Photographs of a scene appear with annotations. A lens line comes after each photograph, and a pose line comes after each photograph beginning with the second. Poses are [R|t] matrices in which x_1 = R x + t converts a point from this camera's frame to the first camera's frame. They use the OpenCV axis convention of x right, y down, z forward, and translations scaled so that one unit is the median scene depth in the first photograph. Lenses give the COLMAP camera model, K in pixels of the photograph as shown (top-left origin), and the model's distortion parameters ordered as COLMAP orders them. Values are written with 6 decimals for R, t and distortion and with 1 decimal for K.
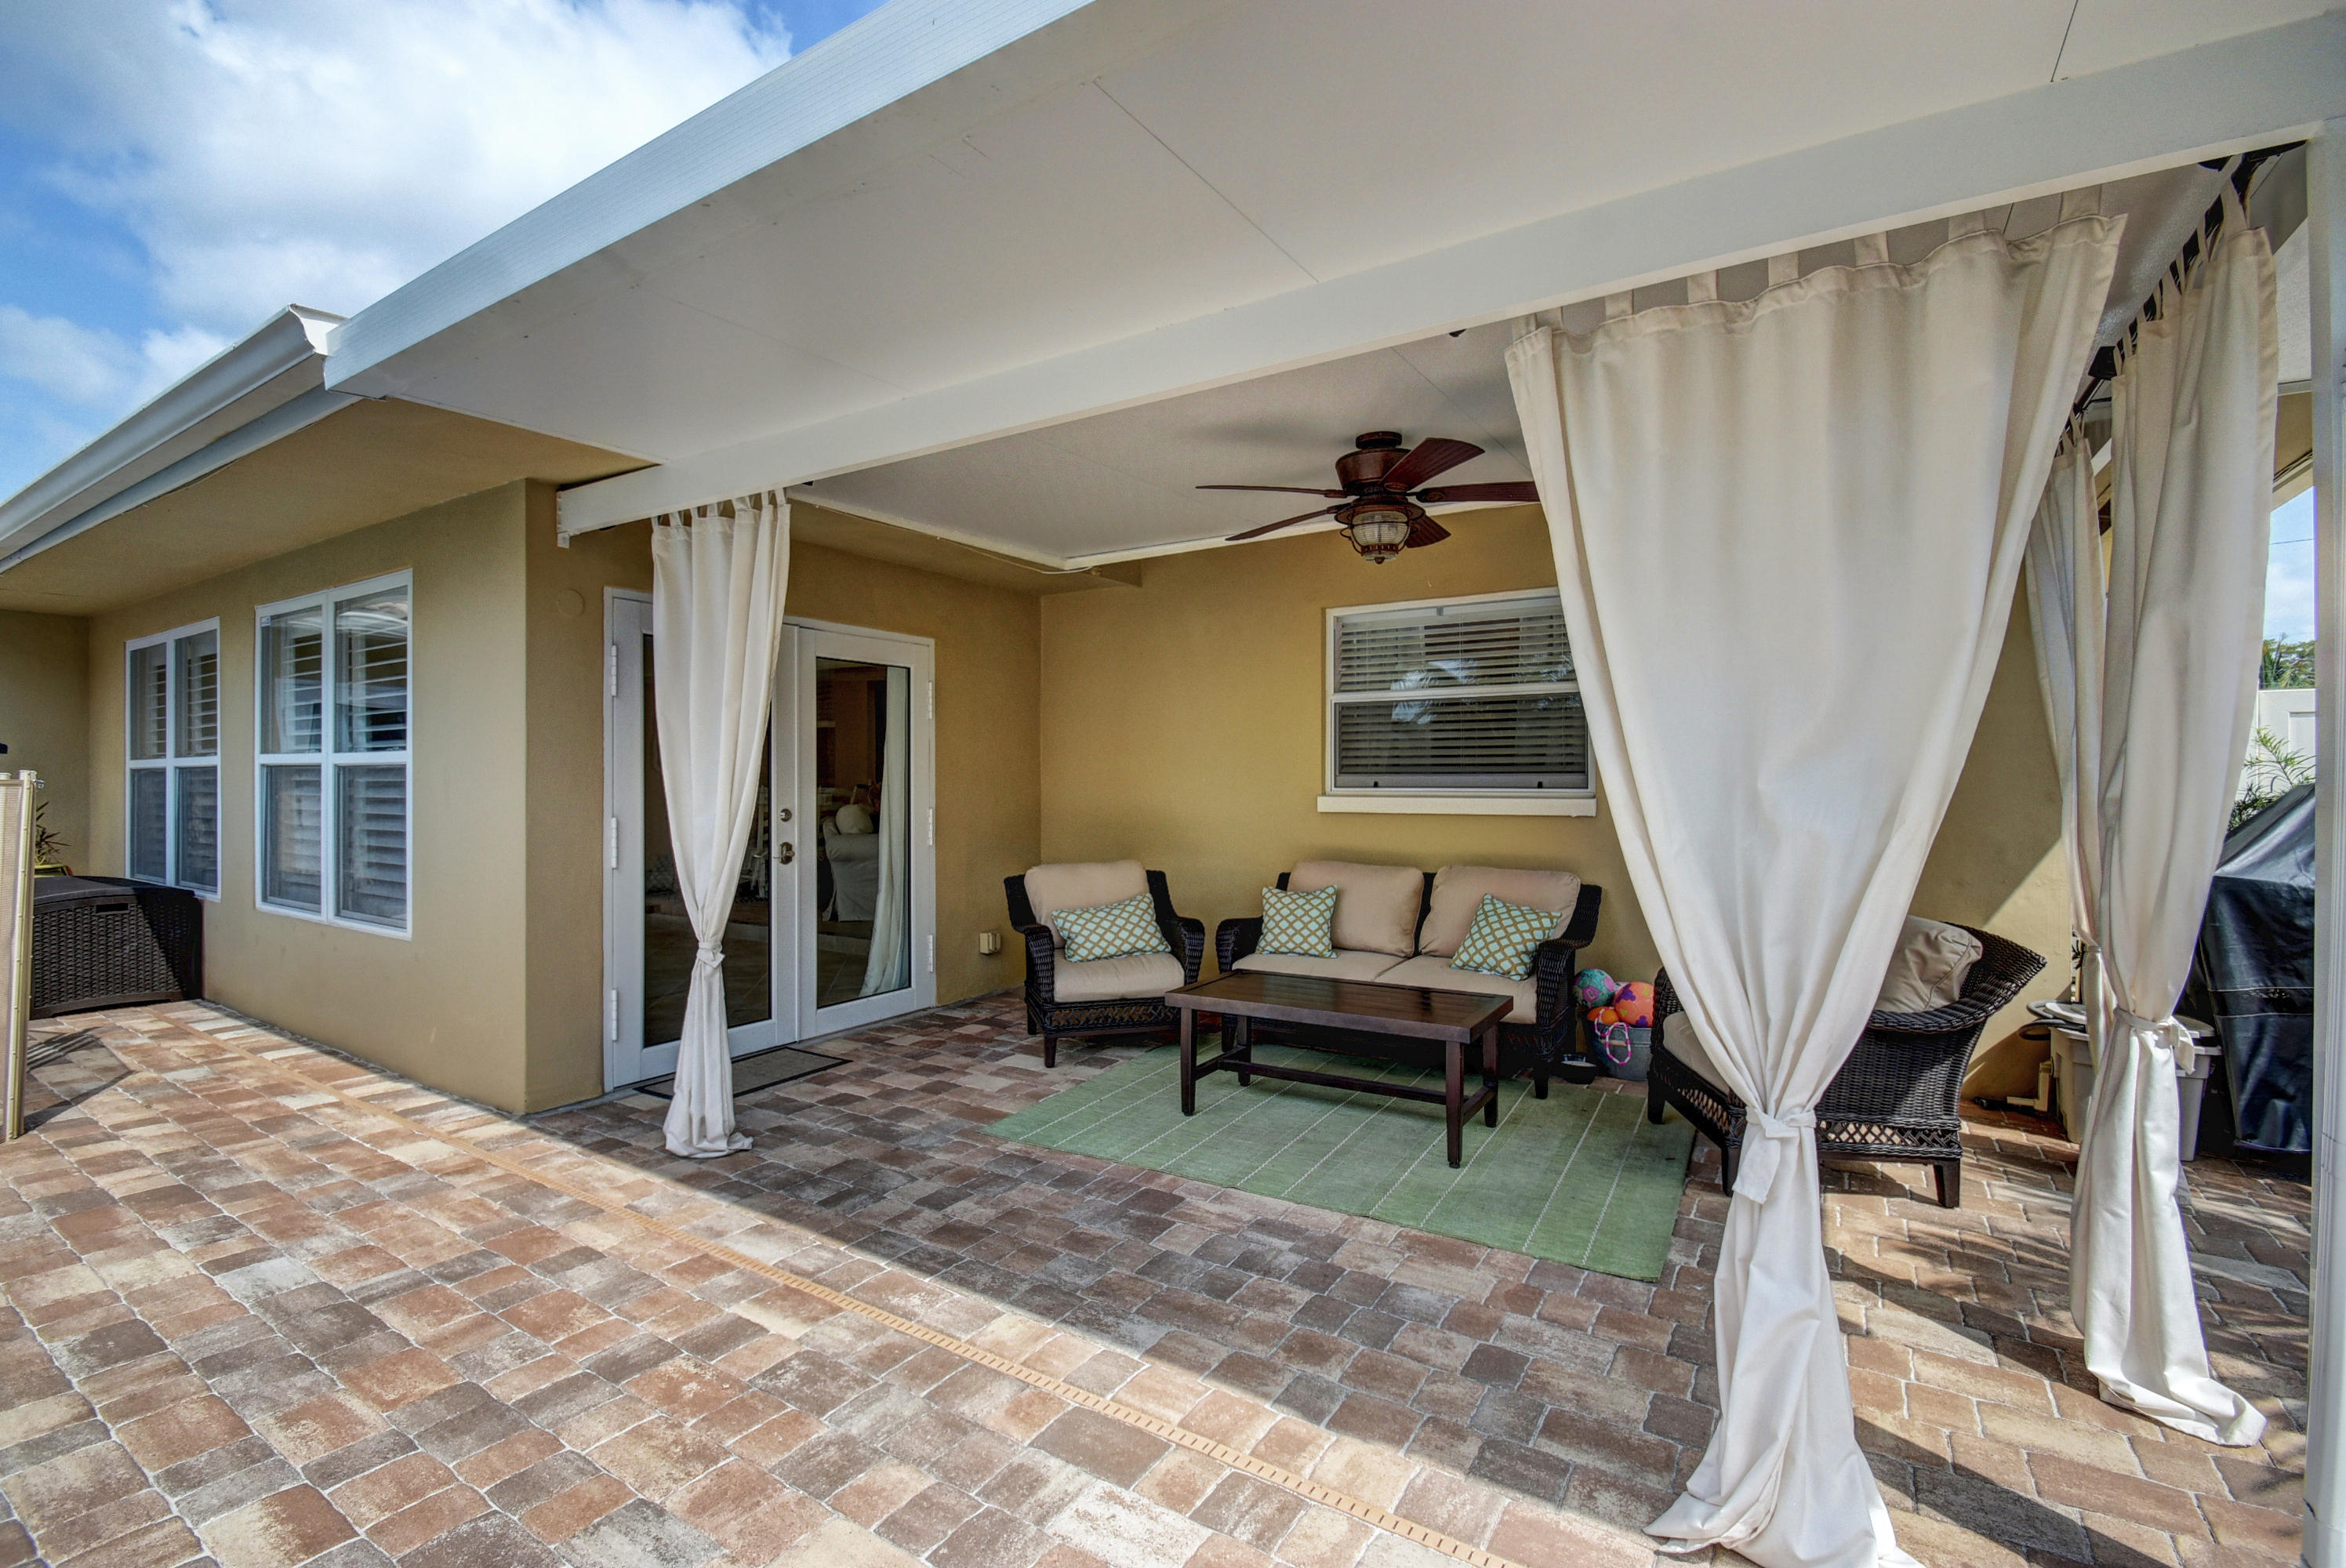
lens RADIAL K [[1032.4, 0, 1179.3], [0, 1032.4, 791.4], [0, 0, 1]] dist [0.007302, -0.012525]
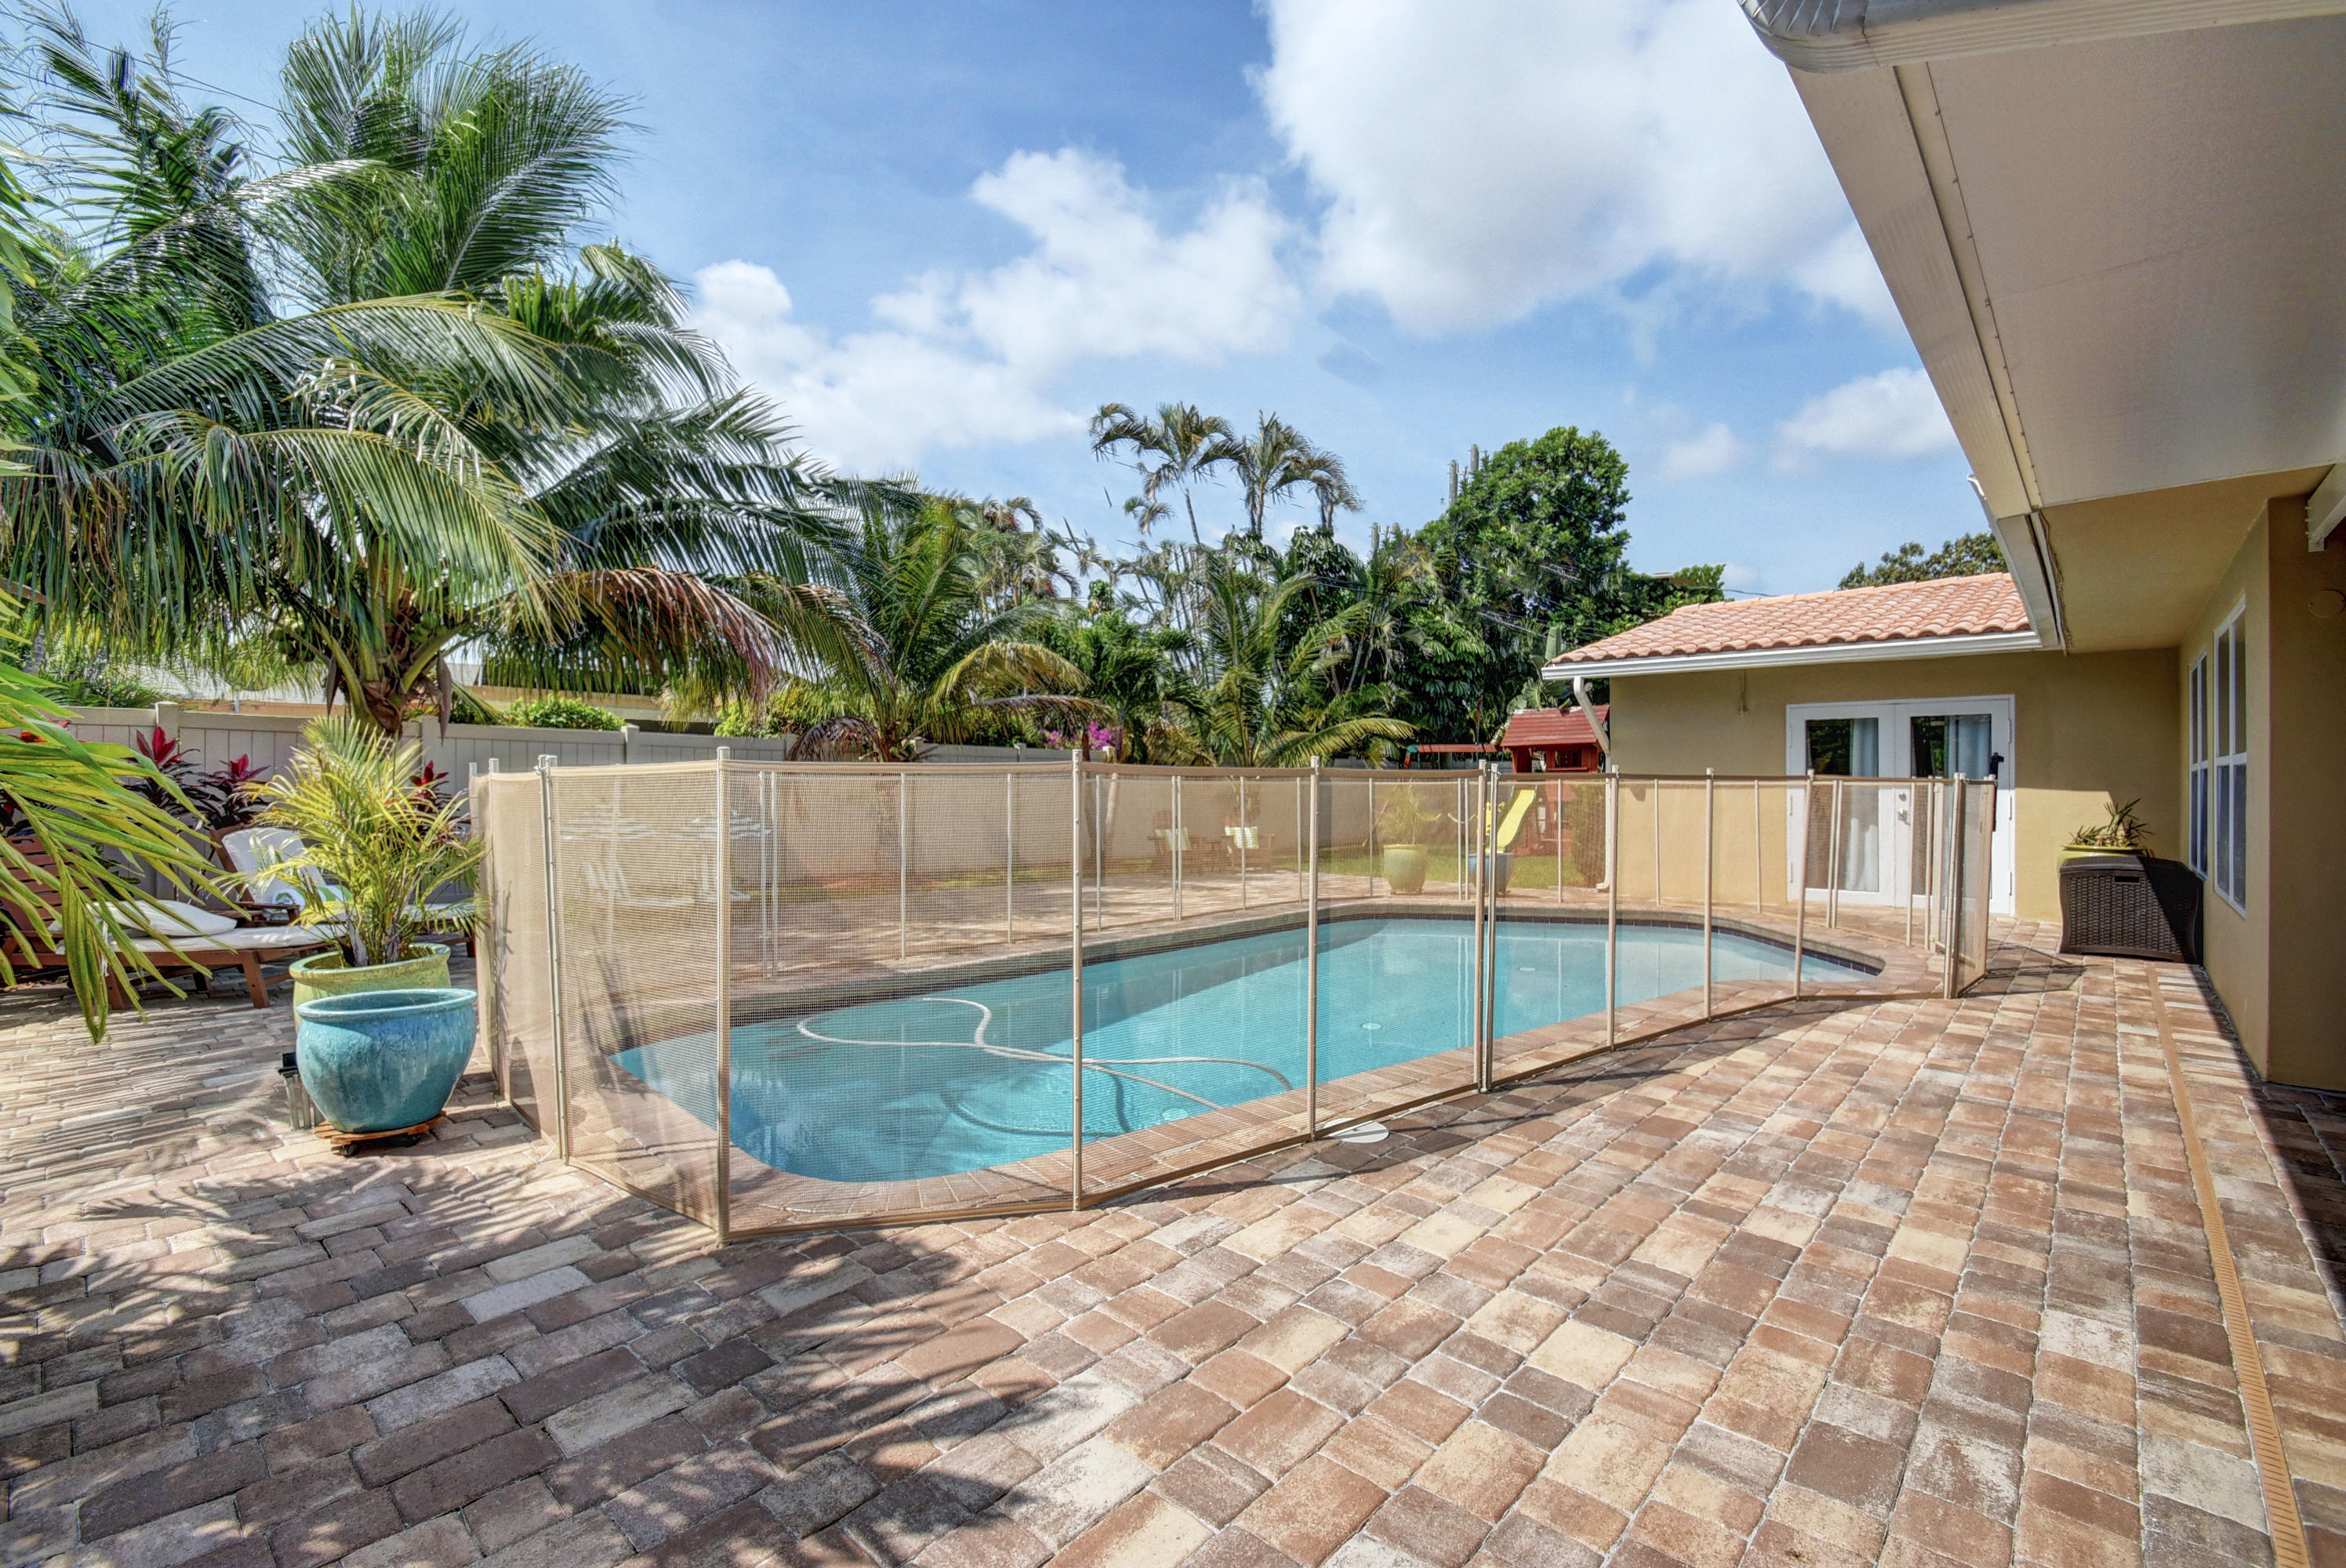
lens RADIAL K [[1032.4, 0, 1171.7], [0, 1032.4, 795.1], [0, 0, 1]] dist [0.007302, -0.012525]
pose [[-0.172348, 0.001135, -0.985036, 1.157290], [0.006048, 0.999982, 0.000094, -0.006911], [0.985018, -0.005942, -0.172352, 0.037924]]
